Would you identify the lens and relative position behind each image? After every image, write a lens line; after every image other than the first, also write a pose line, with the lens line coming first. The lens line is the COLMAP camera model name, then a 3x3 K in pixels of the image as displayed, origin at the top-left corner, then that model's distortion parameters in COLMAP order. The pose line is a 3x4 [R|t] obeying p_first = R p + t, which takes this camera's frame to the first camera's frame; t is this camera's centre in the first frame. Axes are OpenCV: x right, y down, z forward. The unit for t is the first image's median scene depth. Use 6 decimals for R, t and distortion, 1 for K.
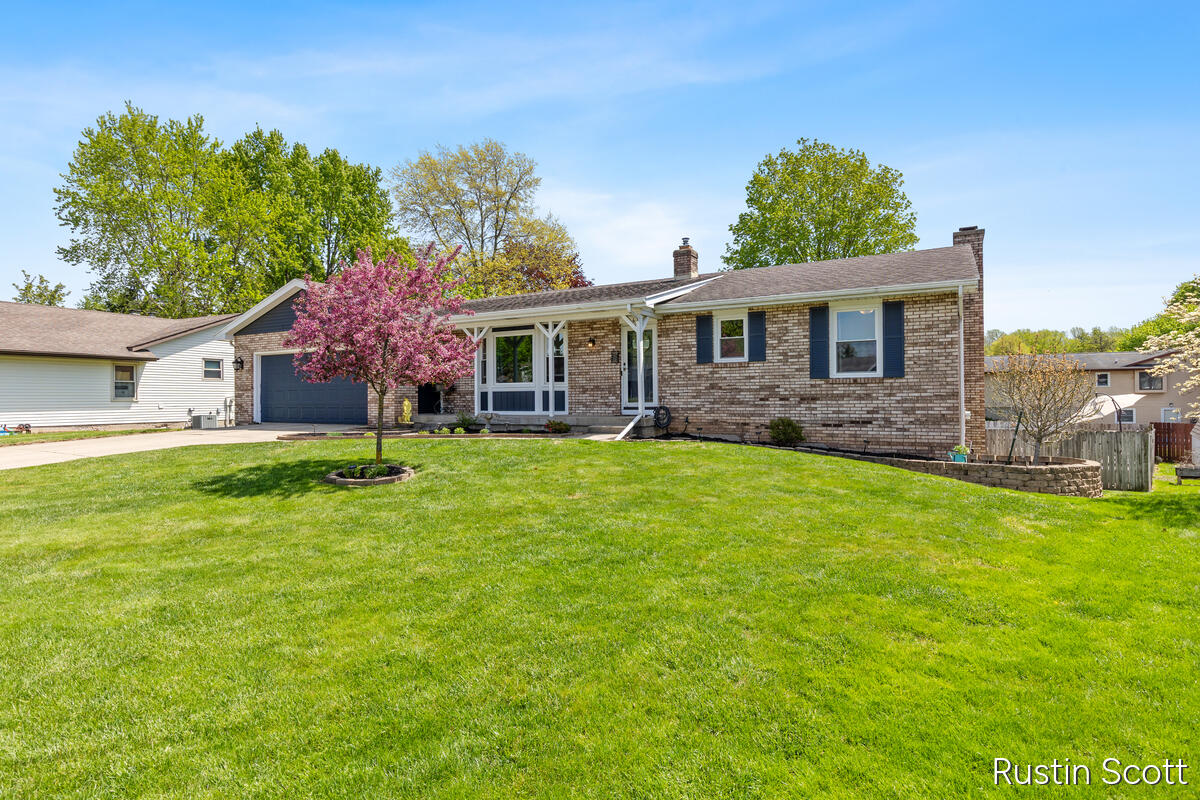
lens RADIAL K [[611.3, 0, 590.4], [0, 611.3, 369.6], [0, 0, 1]] dist [-0.006909, -0.000090]
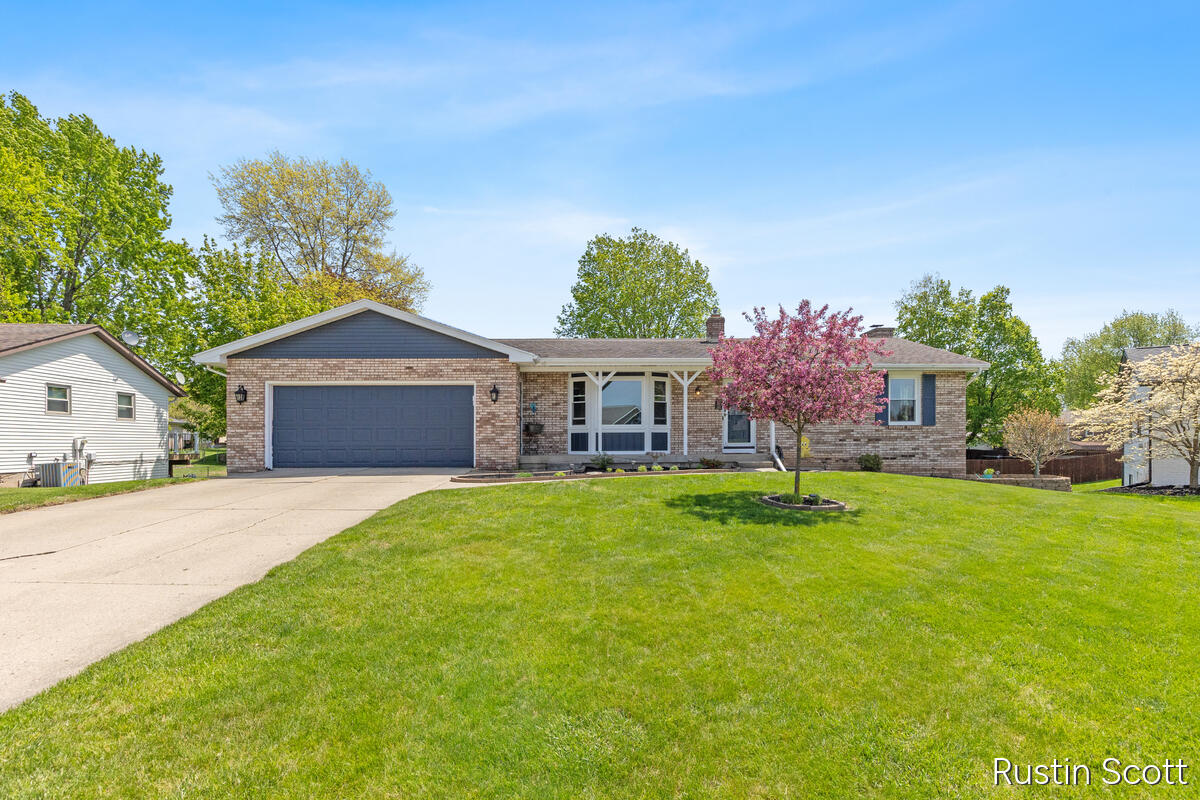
lens RADIAL K [[551.3, 0, 611.5], [0, 551.3, 434.6], [0, 0, 1]] dist [0.007101, -0.000694]
pose [[0.862599, 0.008422, 0.505818, -0.671955], [-0.024366, 0.999393, 0.024912, 0.016197], [-0.505301, -0.033814, 0.862280, 0.178081]]
